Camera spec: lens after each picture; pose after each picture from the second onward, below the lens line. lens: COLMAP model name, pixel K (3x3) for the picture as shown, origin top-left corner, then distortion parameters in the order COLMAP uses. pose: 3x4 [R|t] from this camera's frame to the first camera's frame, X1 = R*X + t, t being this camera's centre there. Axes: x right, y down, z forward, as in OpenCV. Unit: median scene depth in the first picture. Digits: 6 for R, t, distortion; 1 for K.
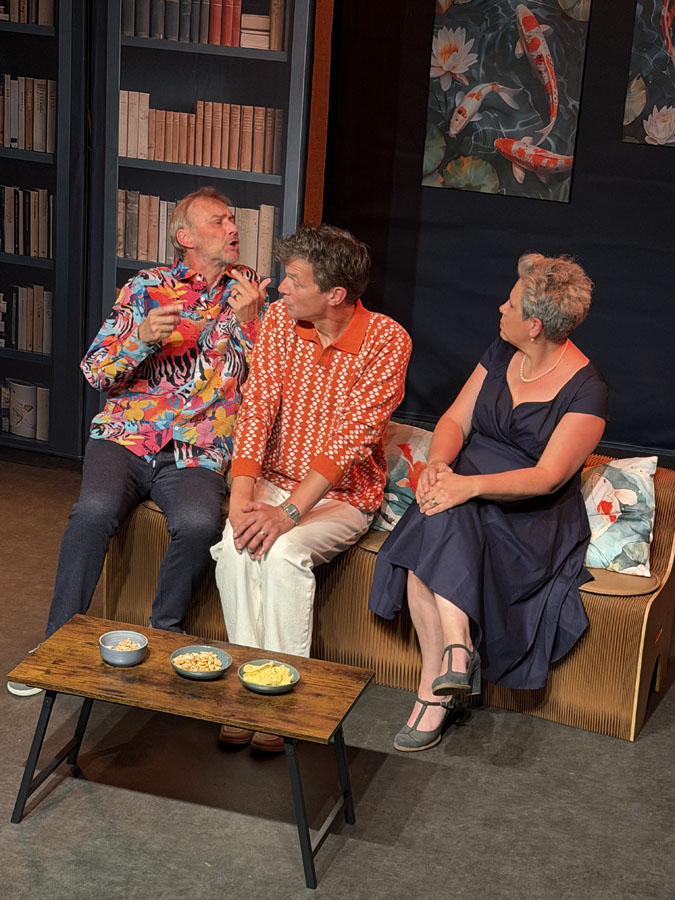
lens RADIAL K [[1950.9, 0, 343.9], [0, 1950.9, 460.7], [0, 0, 1]] dist [0.143188, 0.209561]
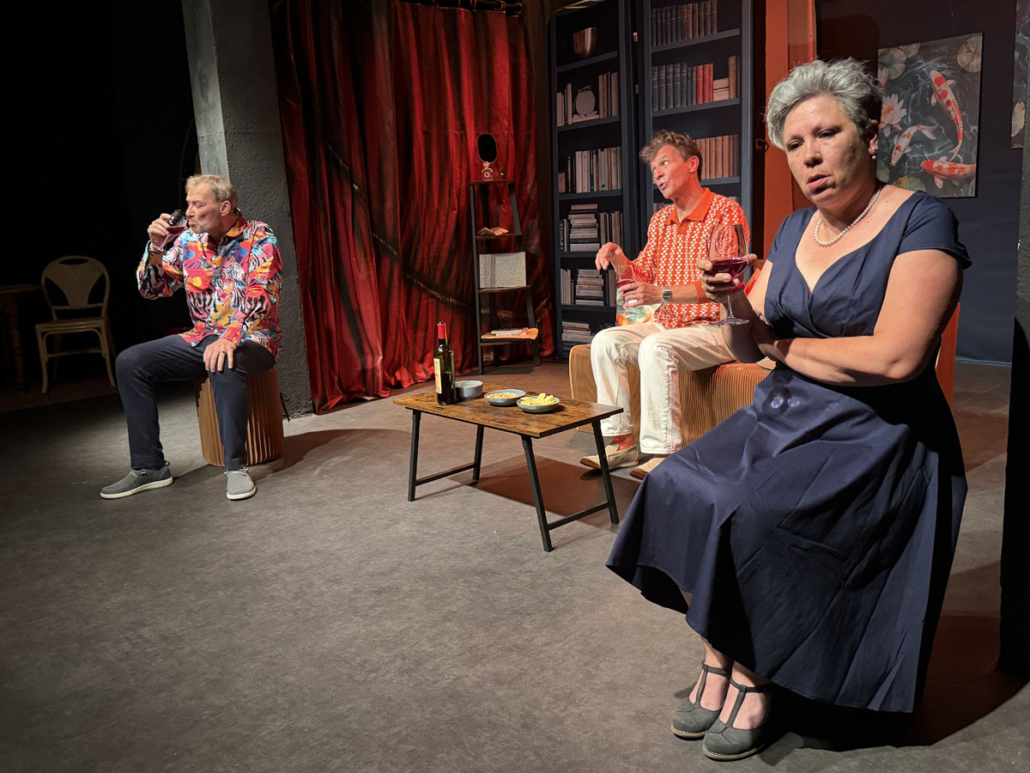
lens RADIAL K [[877.3, 0, 516.6], [0, 877.3, 394.1], [0, 0, 1]] dist [0.116850, -0.221181]
pose [[0.851519, -0.003251, -0.524313, 0.239534], [-0.057892, 0.993284, -0.100179, 0.142823], [0.521117, 0.115658, 0.845612, 0.381222]]
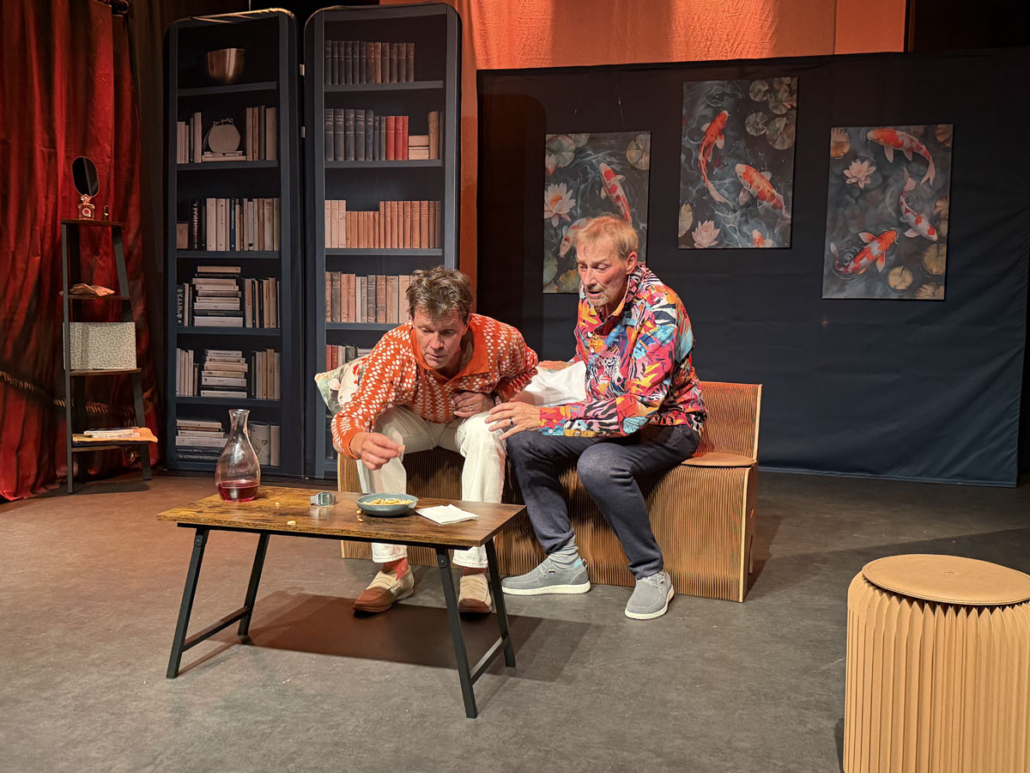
lens RADIAL K [[1007.5, 0, 517.4], [0, 1007.5, 390.6], [0, 0, 1]] dist [0.214186, -0.488830]
pose [[0.998592, -0.049194, 0.019837, 0.002880], [0.052471, 0.970931, -0.233539, 0.150839], [-0.007772, 0.234251, 0.972145, 0.402539]]
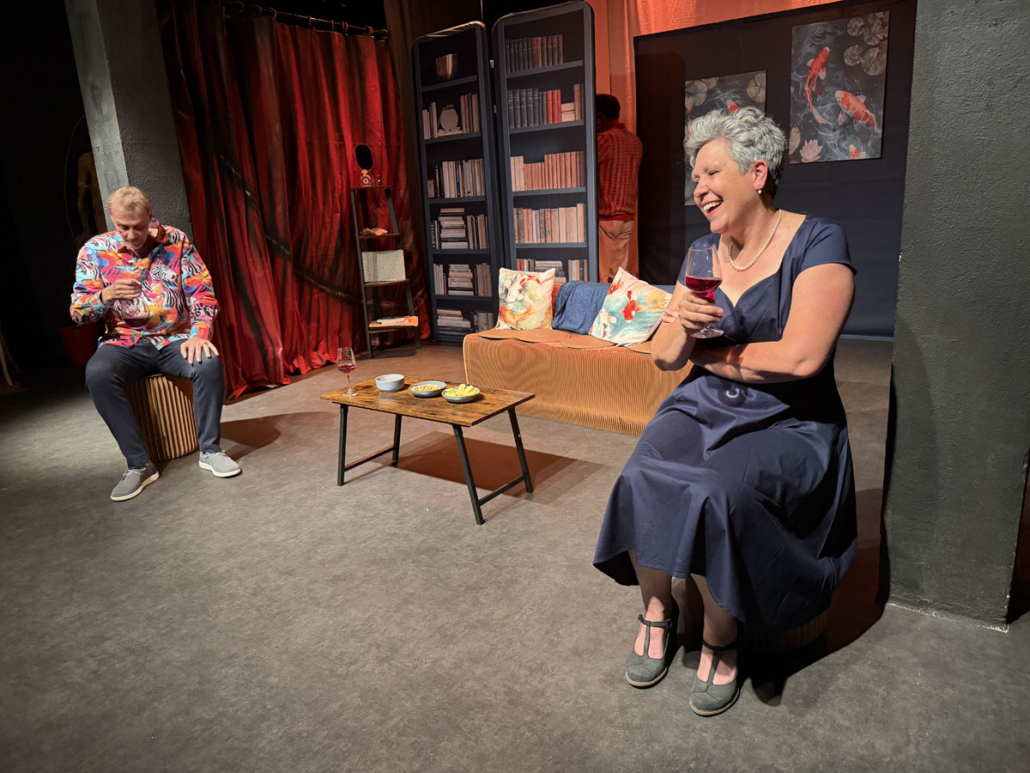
lens RADIAL K [[716.8, 0, 522.5], [0, 716.8, 389.9], [0, 0, 1]] dist [0.110405, -0.185829]
pose [[0.942551, -0.029969, -0.332716, 0.174511], [0.010422, 0.998121, -0.060378, 0.121264], [0.333901, 0.053442, 0.941092, 0.389513]]
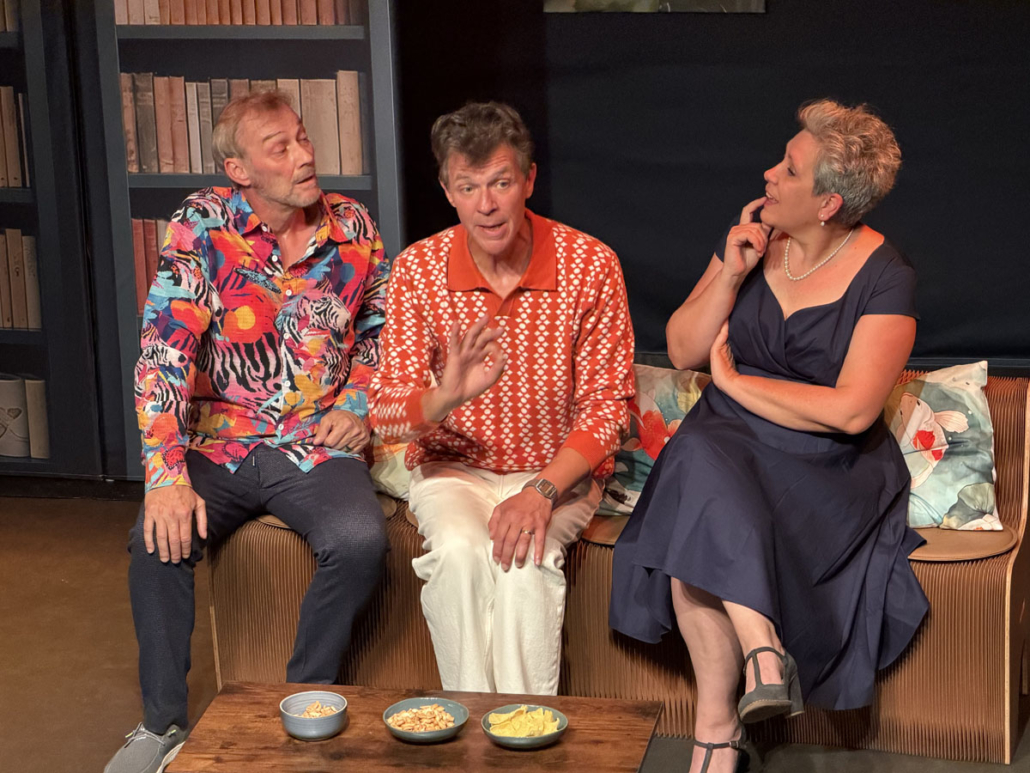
lens RADIAL K [[3313.2, 0, 515.0], [0, 3313.2, 386.5], [0, 0, 1]] dist [0.135112, 1.447567]
pose [[0.989664, -0.124715, 0.070788, -0.095405], [0.126076, 0.991906, -0.015084, 0.003606], [-0.068334, 0.023853, 0.997377, -0.187882]]
